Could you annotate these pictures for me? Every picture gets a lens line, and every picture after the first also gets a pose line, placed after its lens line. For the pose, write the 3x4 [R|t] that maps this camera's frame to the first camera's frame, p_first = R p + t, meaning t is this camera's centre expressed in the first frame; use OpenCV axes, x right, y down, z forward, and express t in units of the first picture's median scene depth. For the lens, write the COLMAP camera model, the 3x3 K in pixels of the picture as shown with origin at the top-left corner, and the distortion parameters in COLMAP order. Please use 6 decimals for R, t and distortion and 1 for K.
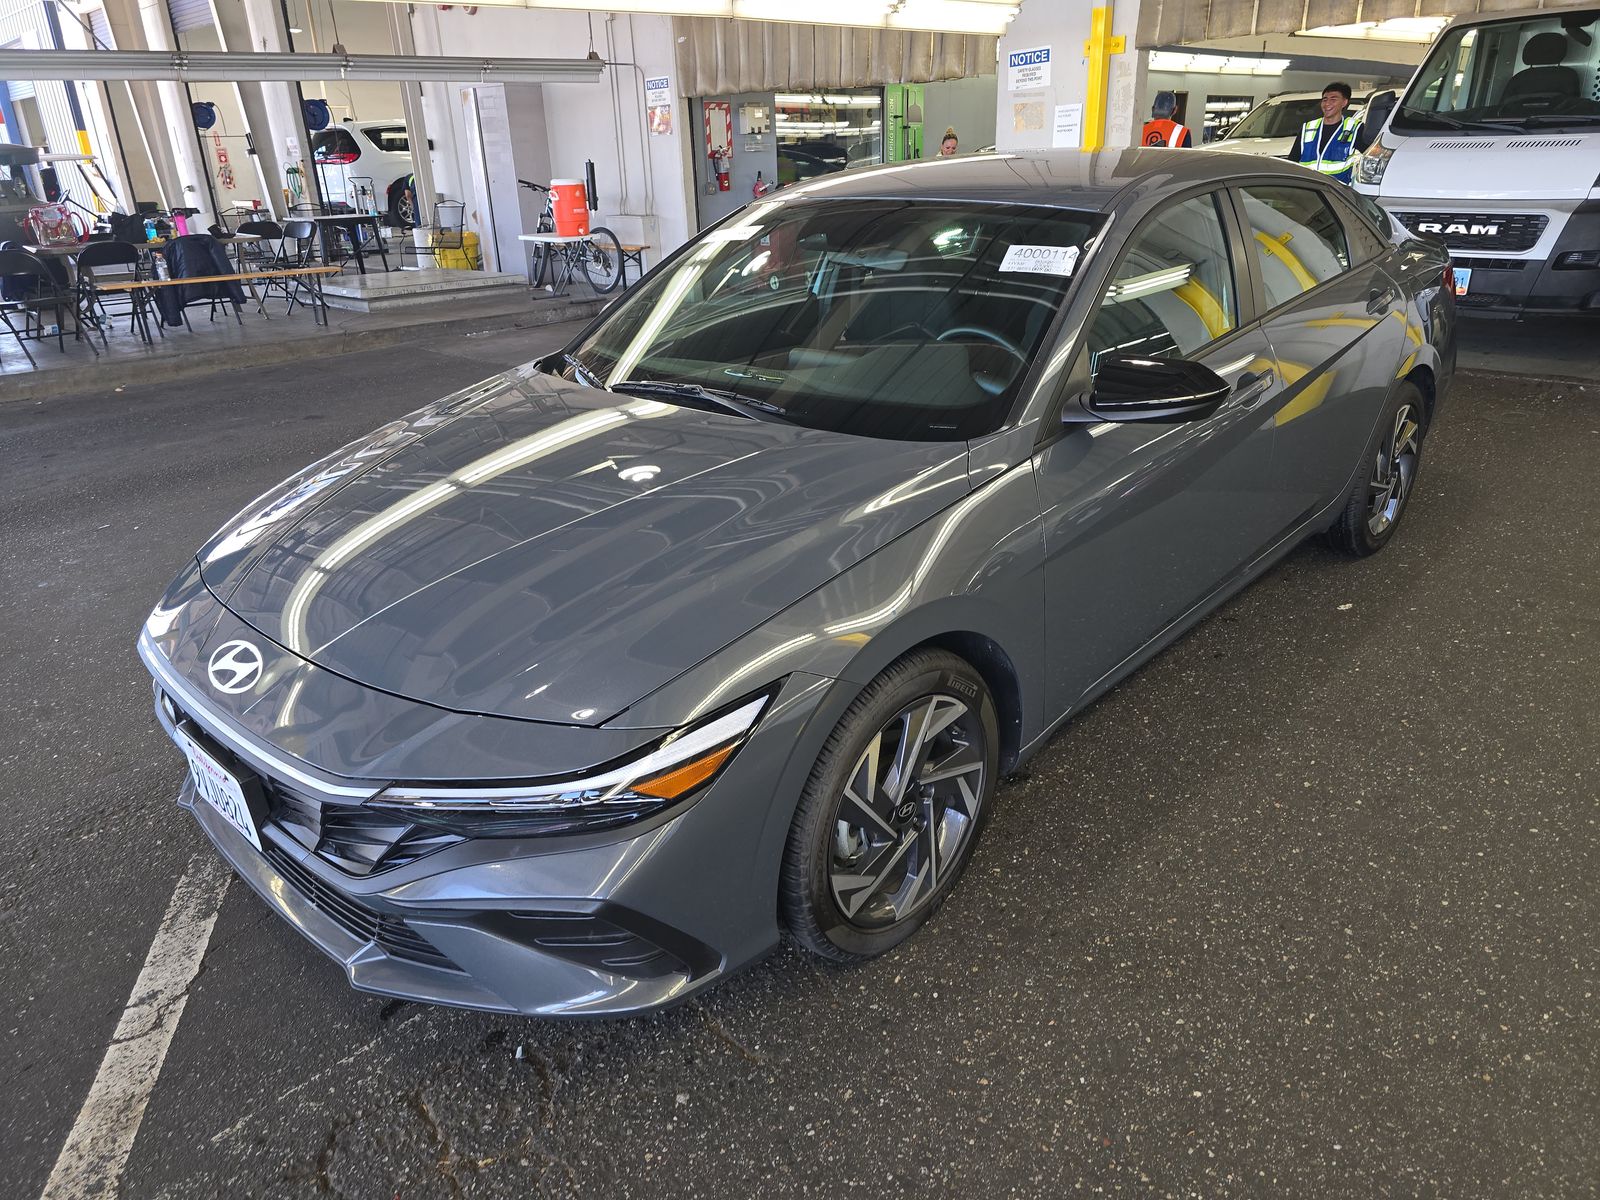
lens RADIAL K [[1079.9, 0, 798.0], [0, 1079.9, 596.9], [0, 0, 1]] dist [0.003682, -0.012468]
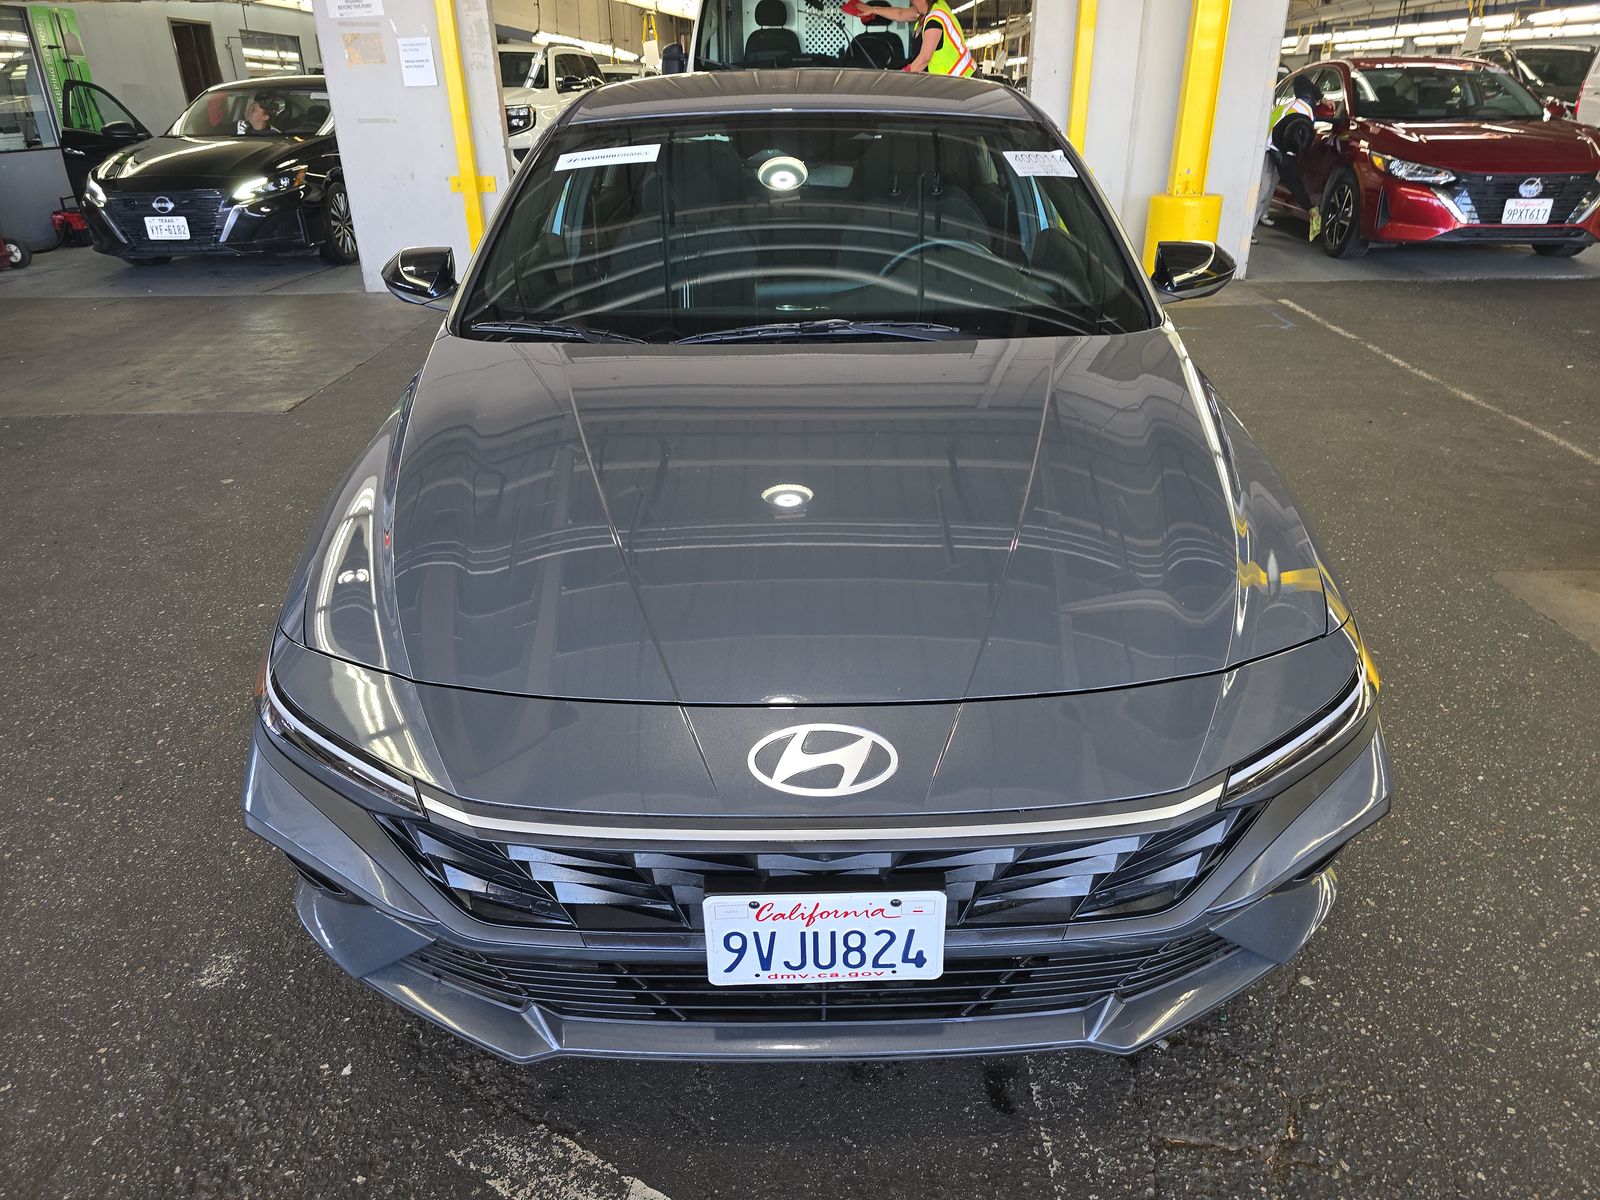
lens RADIAL K [[1079.9, 0, 803.3], [0, 1079.9, 607.0], [0, 0, 1]] dist [0.003682, -0.012468]
pose [[0.716702, -0.276893, 0.640054, -0.231559], [0.249520, 0.958856, 0.135409, -0.031290], [-0.651213, 0.062658, 0.756304, 0.115311]]
